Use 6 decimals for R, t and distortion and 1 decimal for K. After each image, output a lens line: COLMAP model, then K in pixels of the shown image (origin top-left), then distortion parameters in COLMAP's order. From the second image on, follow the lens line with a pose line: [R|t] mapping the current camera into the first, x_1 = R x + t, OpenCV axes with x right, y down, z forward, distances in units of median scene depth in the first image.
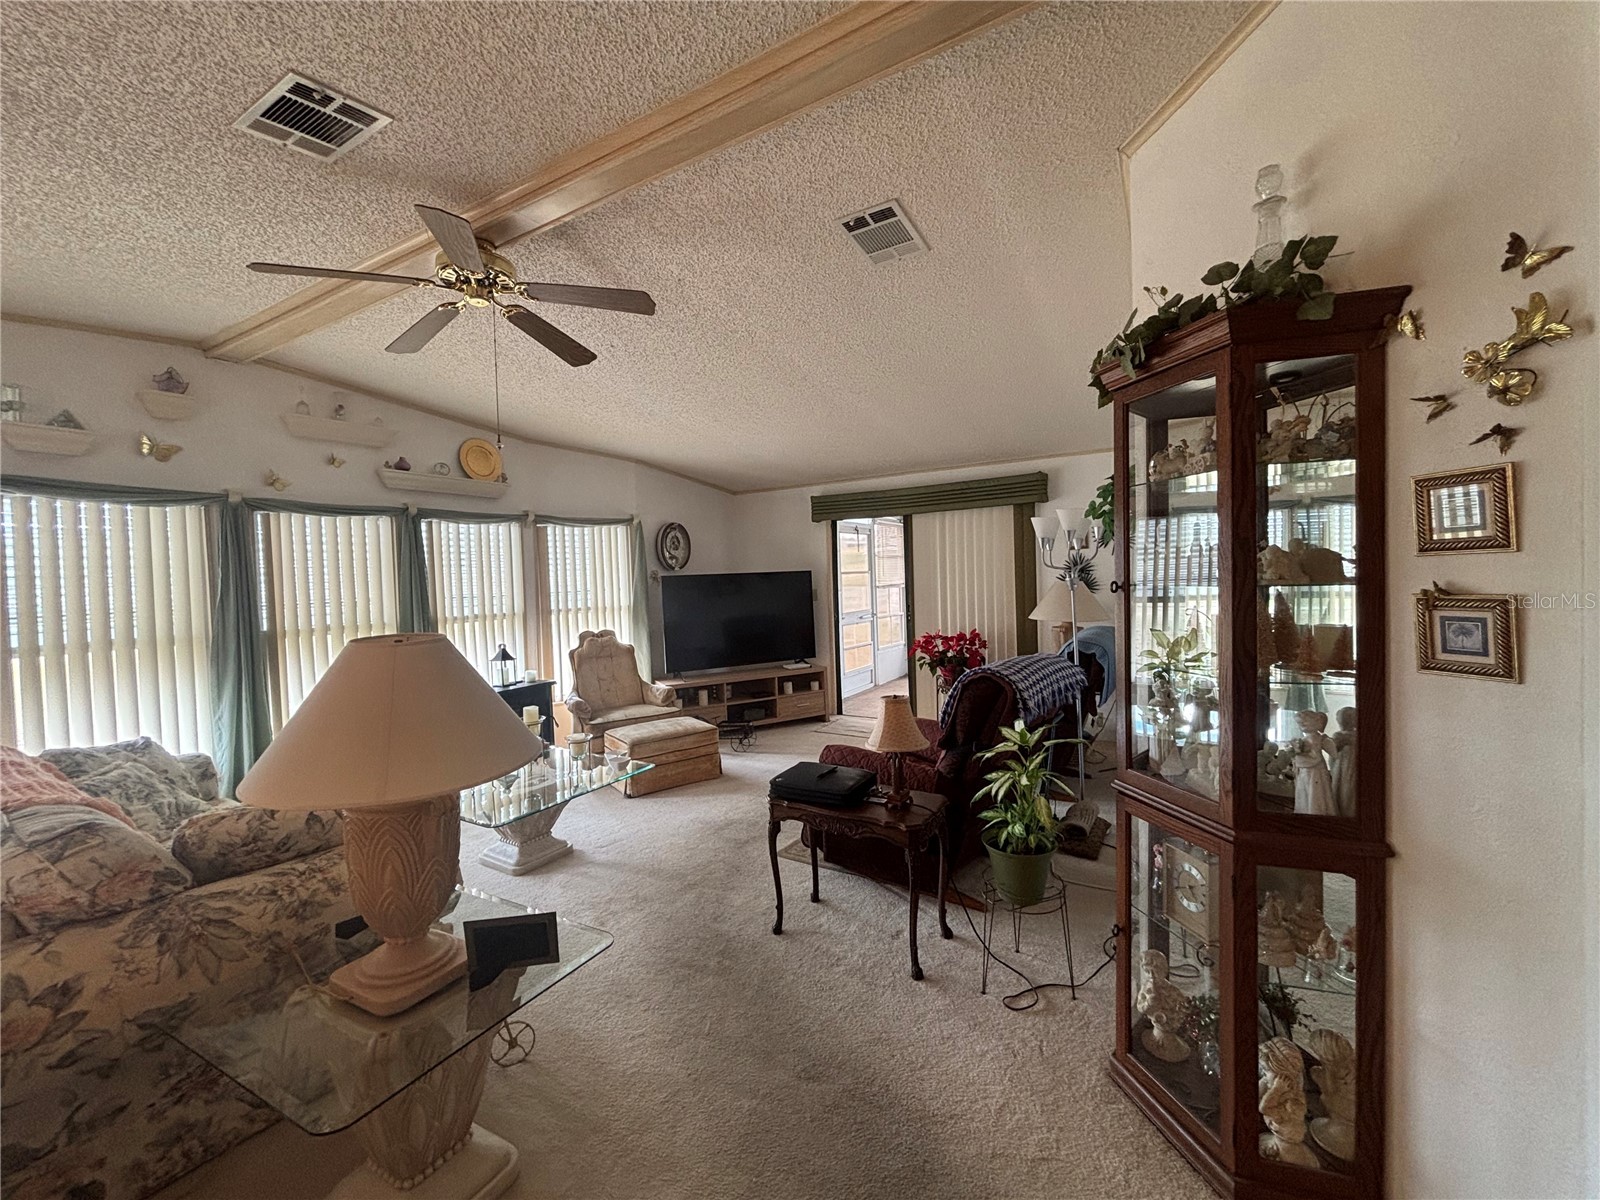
lens RADIAL K [[649.6, 0, 800.7], [0, 649.6, 591.5], [0, 0, 1]] dist [-0.001975, -0.001095]
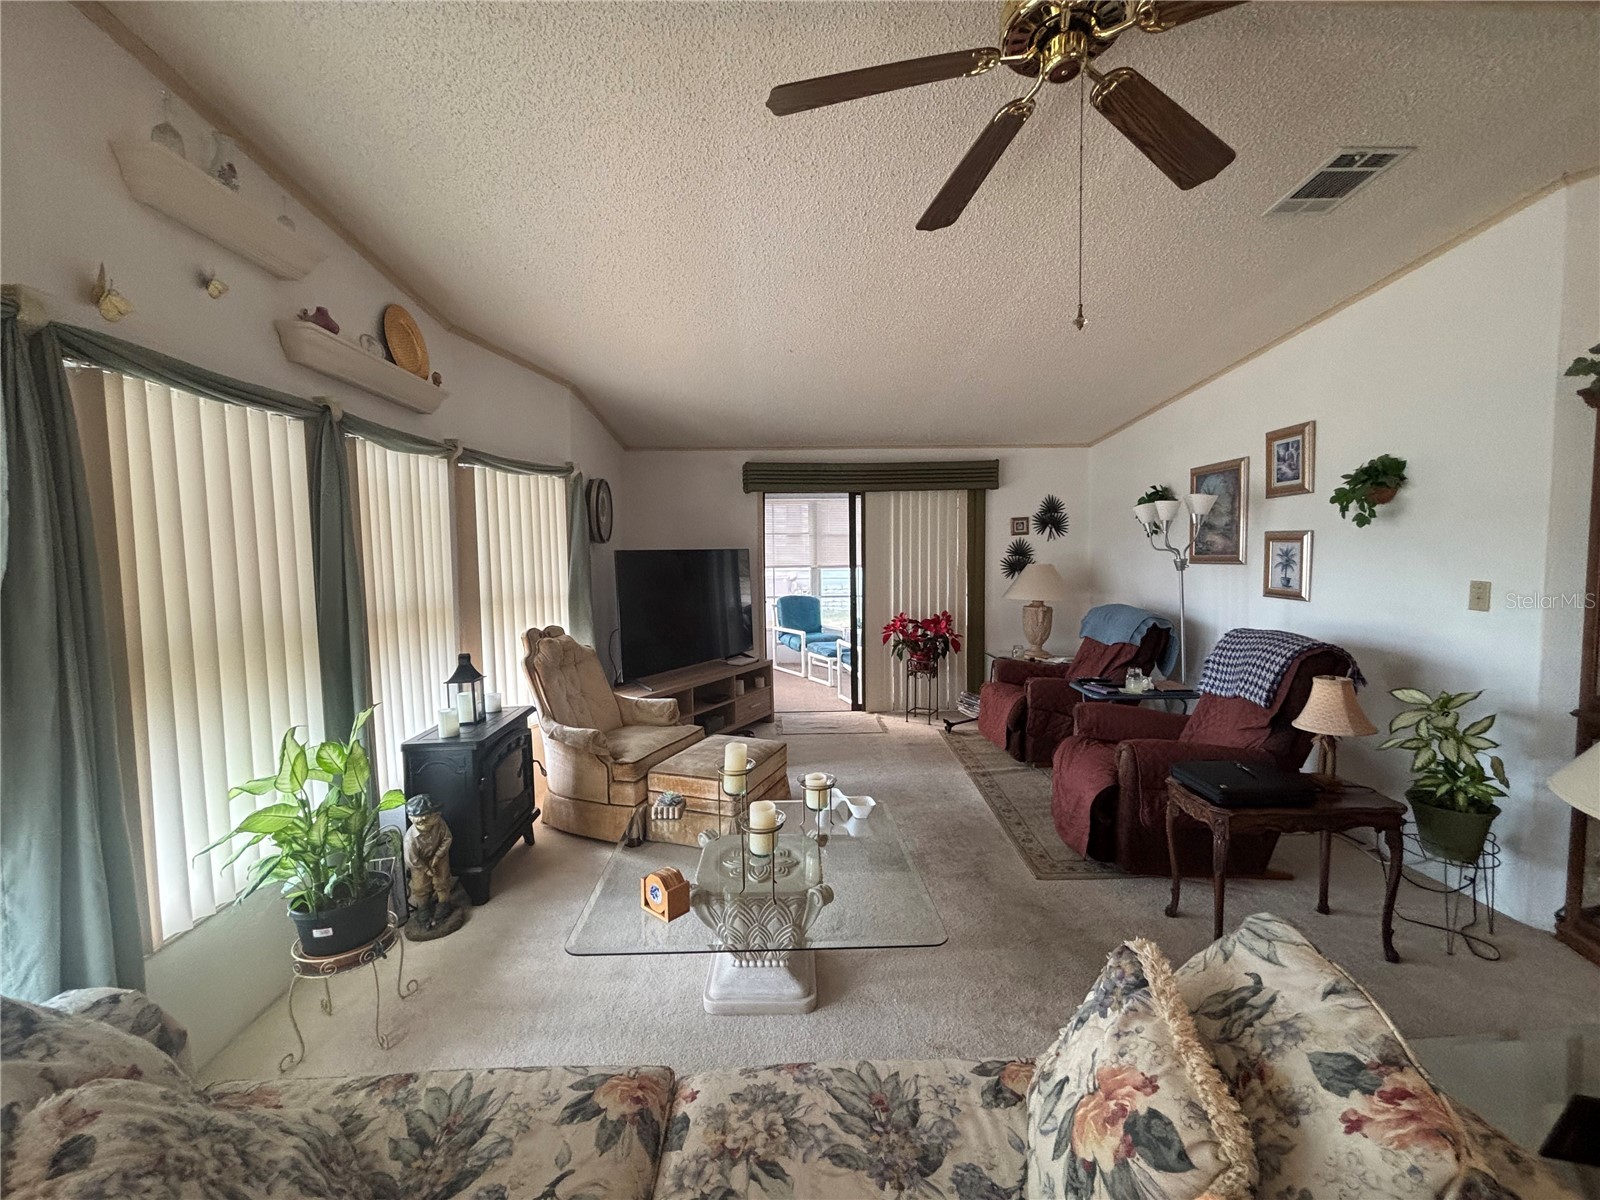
lens RADIAL K [[649.6, 0, 800.7], [0, 649.6, 591.5], [0, 0, 1]] dist [-0.001975, -0.001095]
pose [[0.842077, -0.009815, 0.539268, -0.447134], [0.000073, 0.999836, 0.018084, 0.009311], [-0.539358, -0.015189, 0.841940, 0.273901]]
